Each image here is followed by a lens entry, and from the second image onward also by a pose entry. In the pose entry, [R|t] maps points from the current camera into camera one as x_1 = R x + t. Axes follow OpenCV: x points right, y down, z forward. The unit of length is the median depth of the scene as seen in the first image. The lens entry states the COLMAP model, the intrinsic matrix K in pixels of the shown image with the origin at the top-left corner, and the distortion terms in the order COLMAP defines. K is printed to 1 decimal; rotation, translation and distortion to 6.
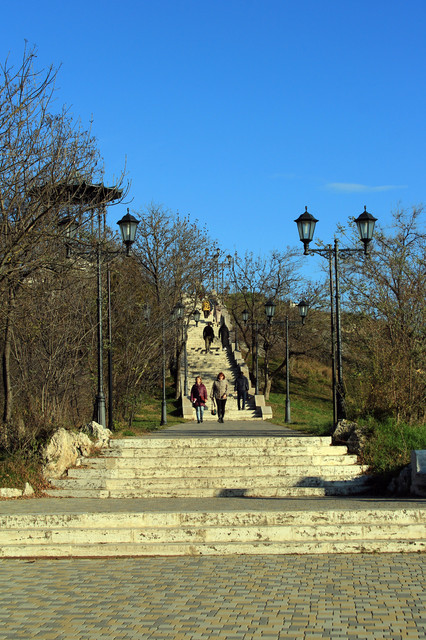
lens RADIAL K [[1218.1, 0, 212.9], [0, 1218.1, 320.5], [0, 0, 1]] dist [-0.008593, 0.000000]
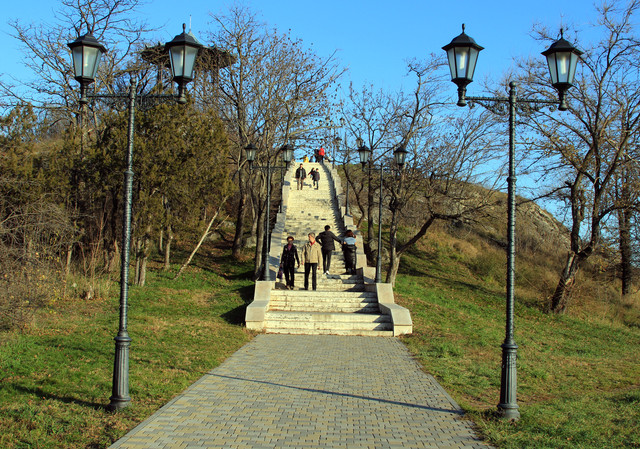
lens RADIAL K [[860.5, 0, 320.0], [0, 860.5, 224.3], [0, 0, 1]] dist [-0.011150, 0.000000]
pose [[0.999465, 0.031167, -0.009946, 0.008450], [-0.030900, 0.999185, 0.025955, 0.019150], [0.010746, -0.025634, 0.999614, 0.501150]]
